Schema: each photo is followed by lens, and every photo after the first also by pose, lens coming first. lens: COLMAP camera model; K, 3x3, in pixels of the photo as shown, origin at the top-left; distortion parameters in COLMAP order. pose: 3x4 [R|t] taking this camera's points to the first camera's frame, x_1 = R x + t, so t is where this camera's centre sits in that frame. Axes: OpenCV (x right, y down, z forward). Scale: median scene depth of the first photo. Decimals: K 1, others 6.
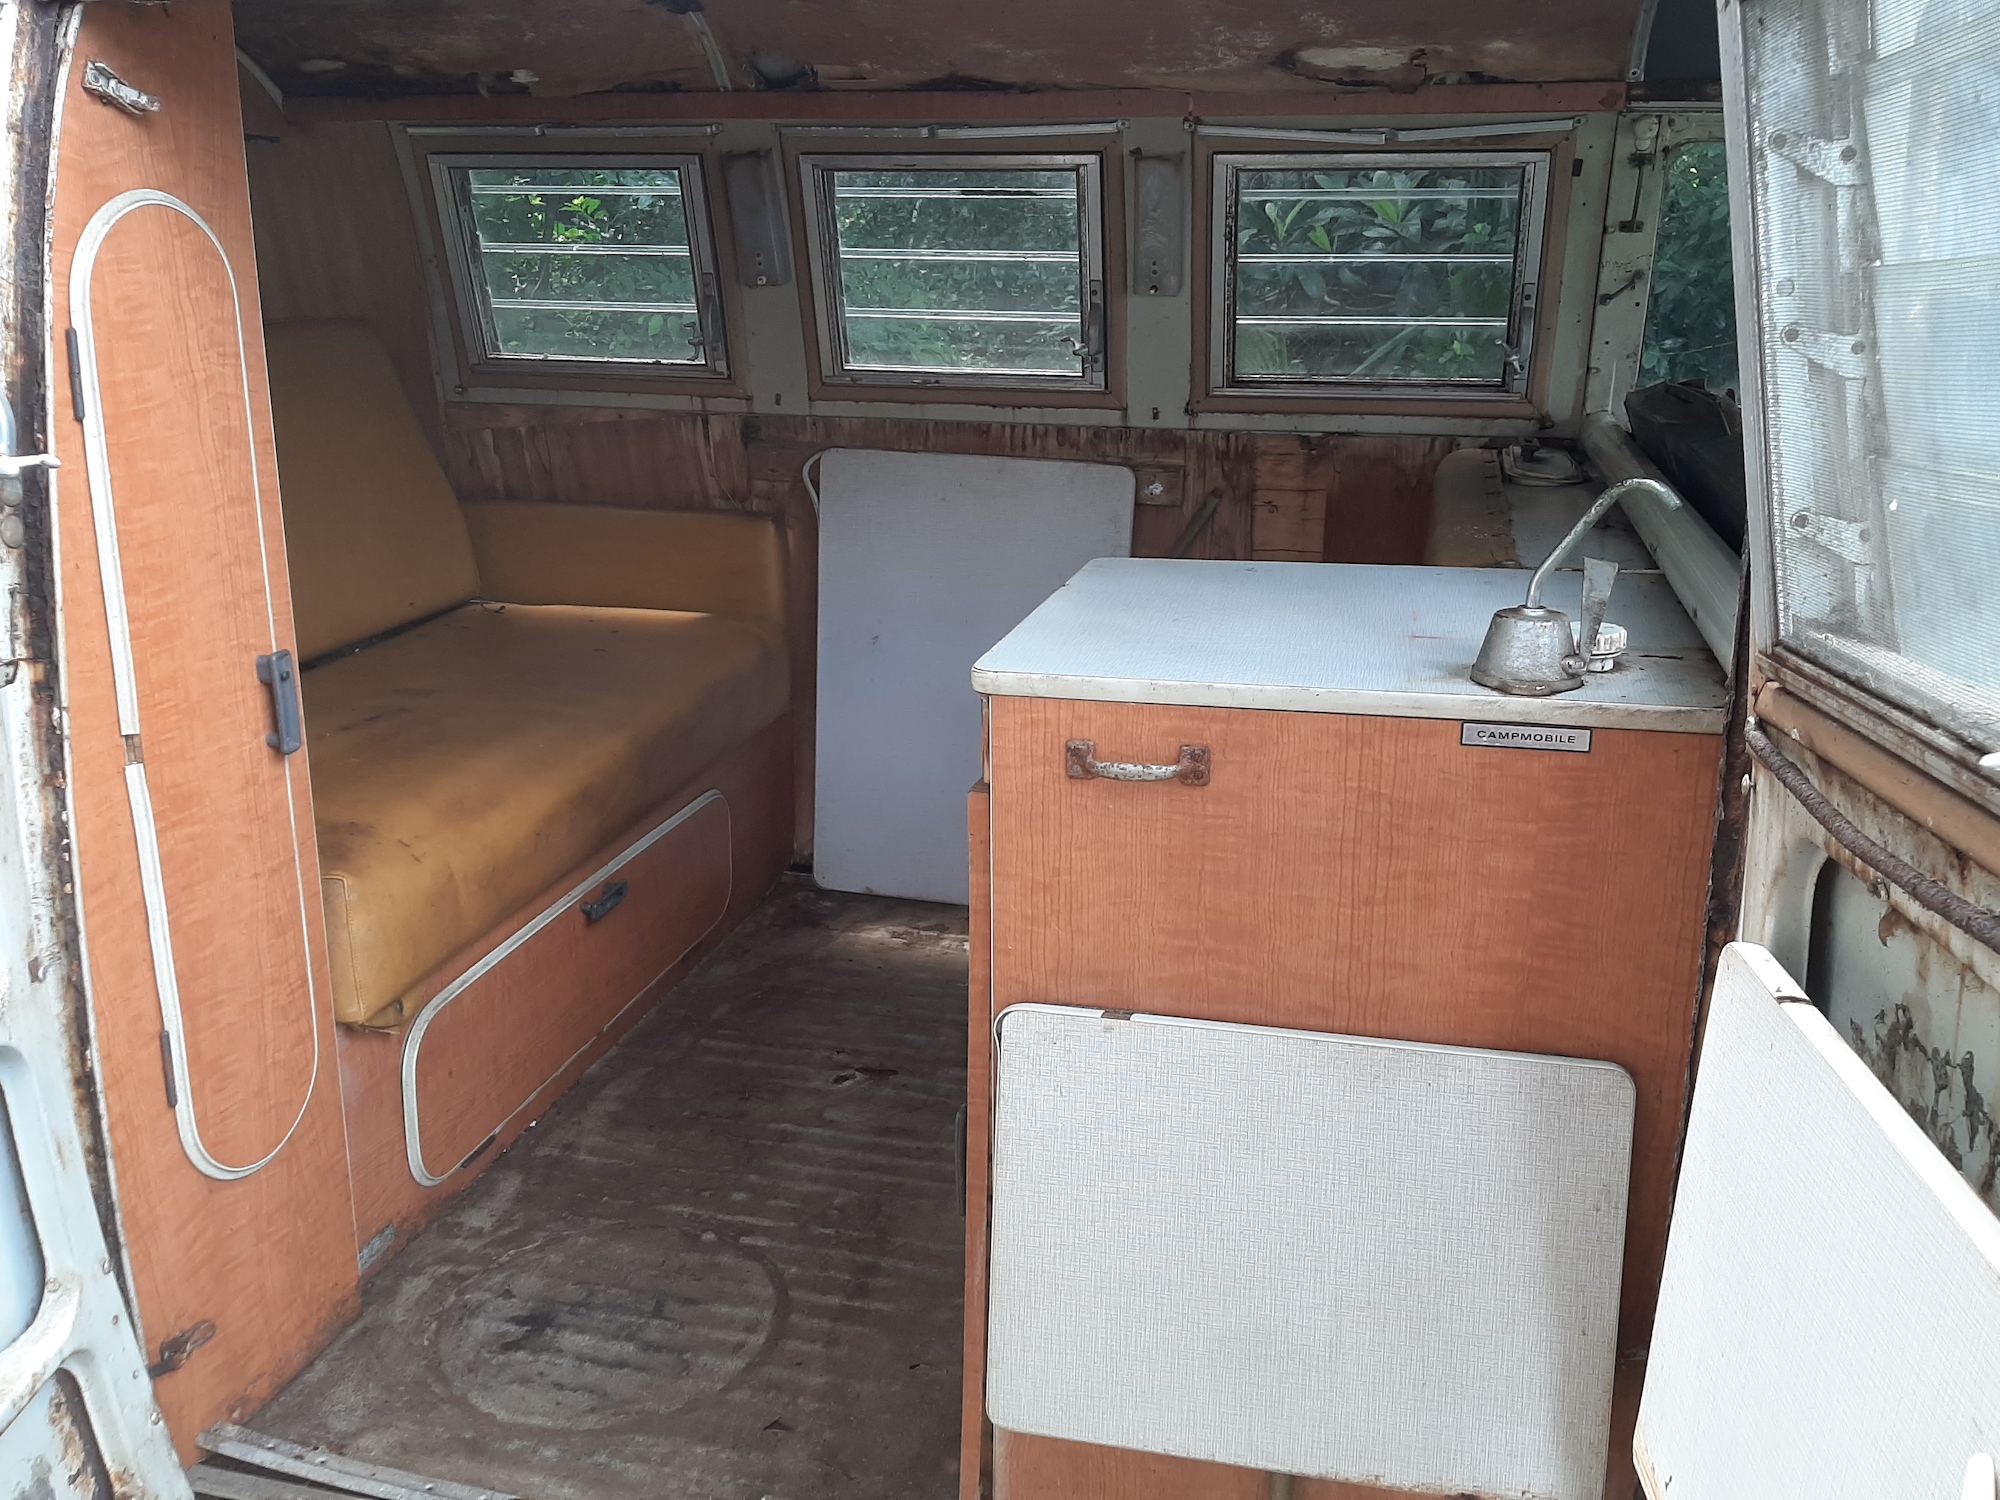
lens RADIAL K [[1600.3, 0, 1012.0], [0, 1600.3, 755.0], [0, 0, 1]] dist [0.081288, -0.160408]
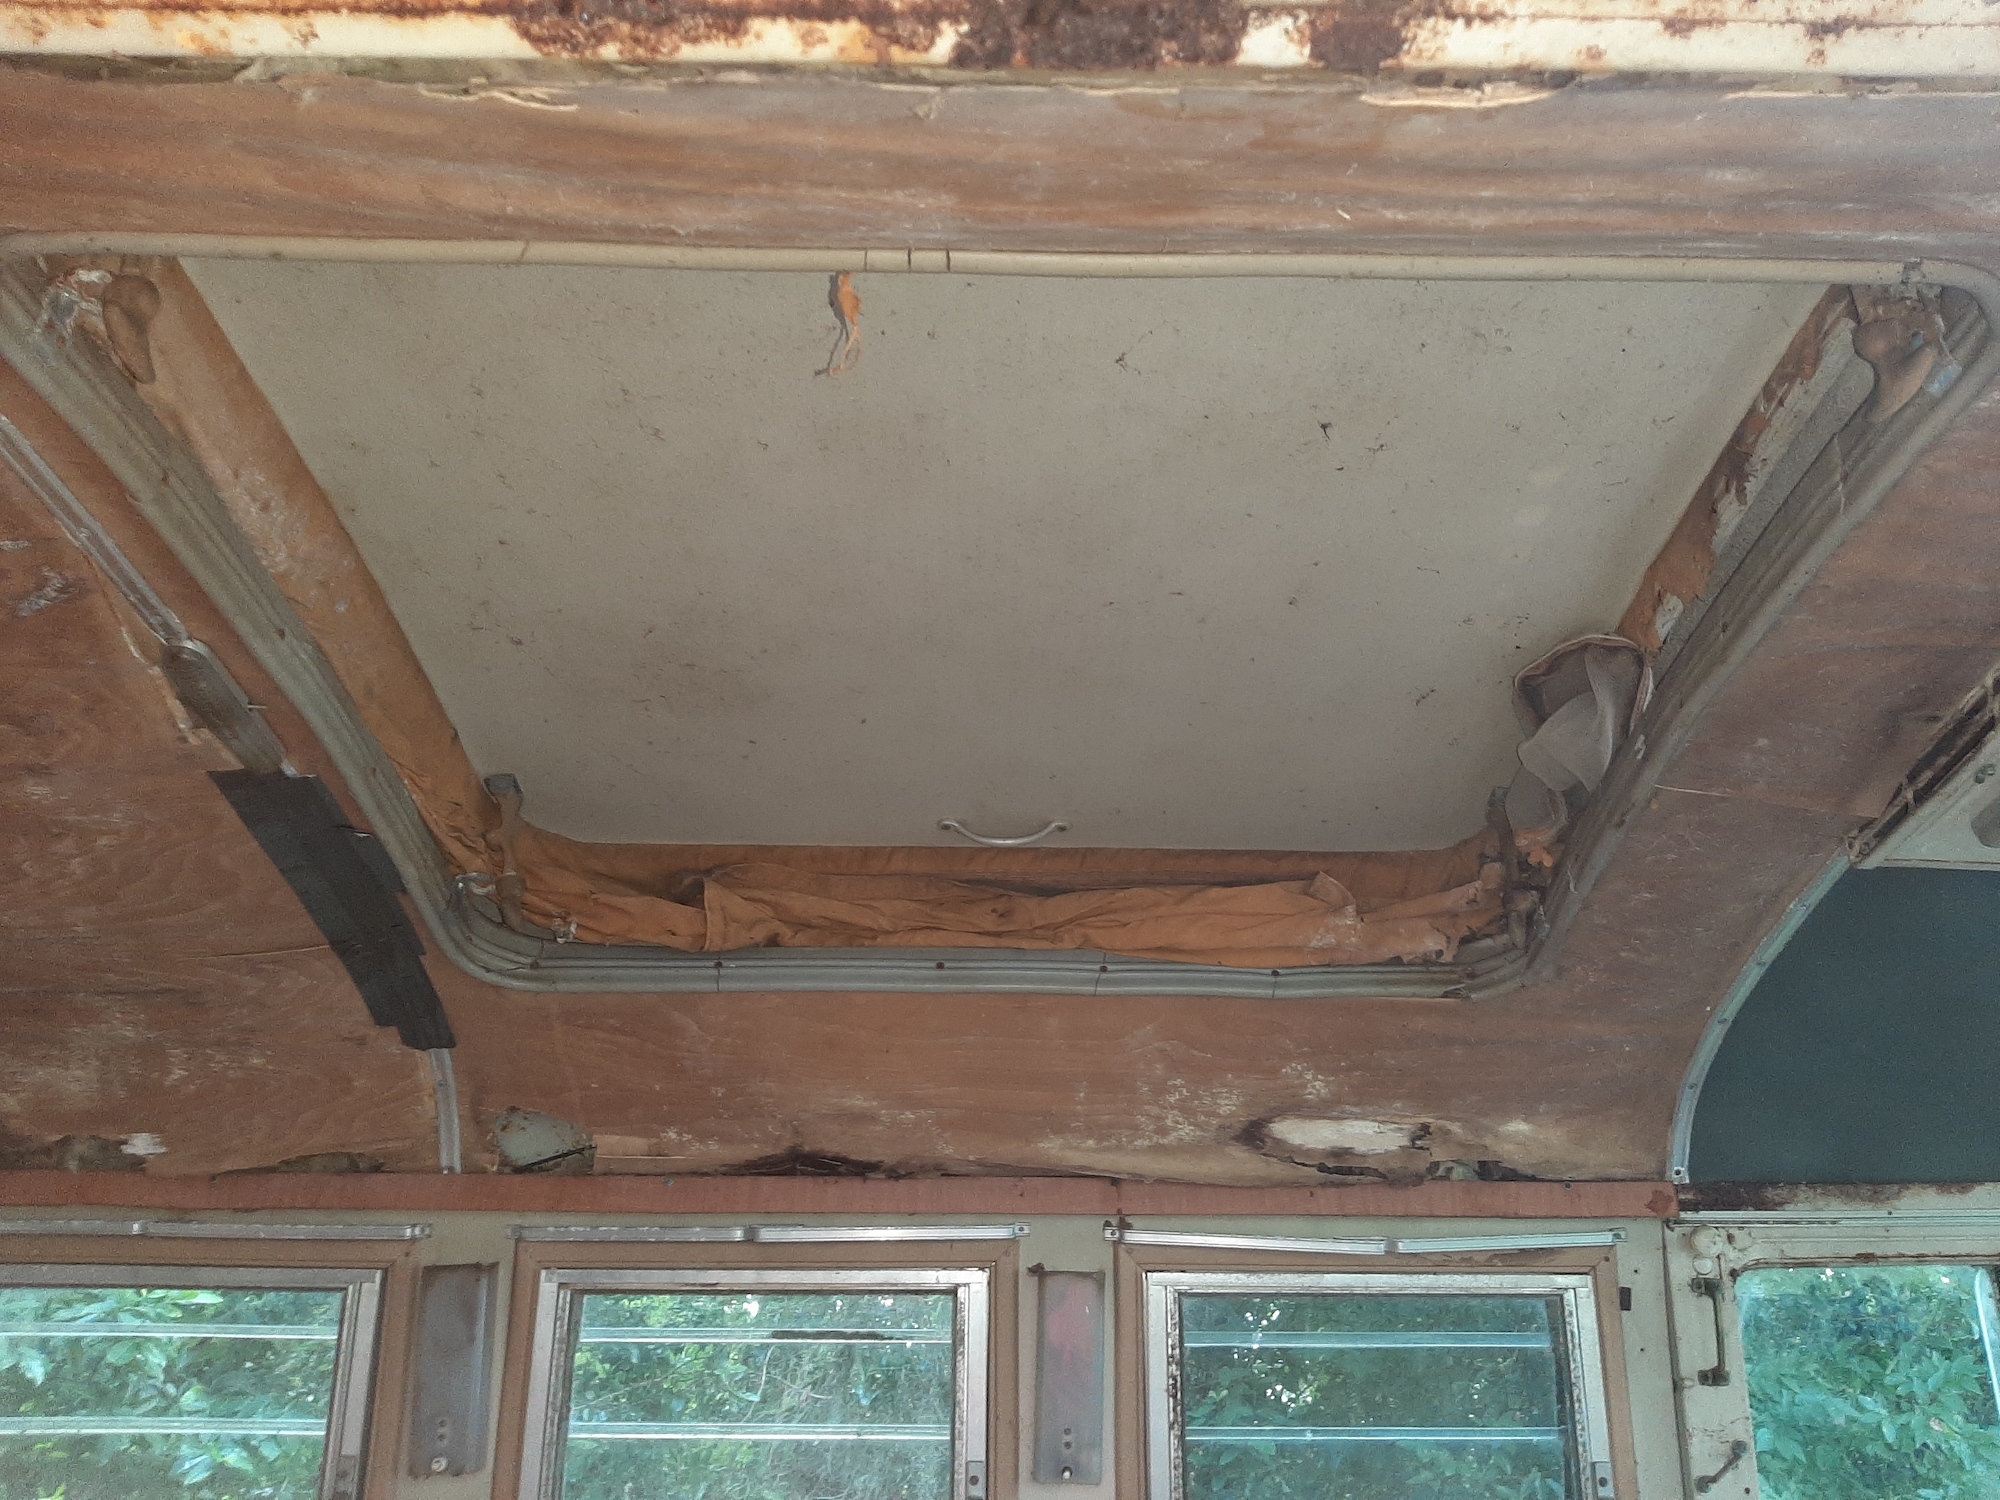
lens RADIAL K [[1600.3, 0, 1012.0], [0, 1600.3, 755.0], [0, 0, 1]] dist [0.081288, -0.160408]
pose [[0.972612, 0.111127, 0.204148, -0.111011], [0.074779, 0.682007, -0.727513, -0.008555], [-0.220077, 0.722854, 0.655018, 0.382871]]
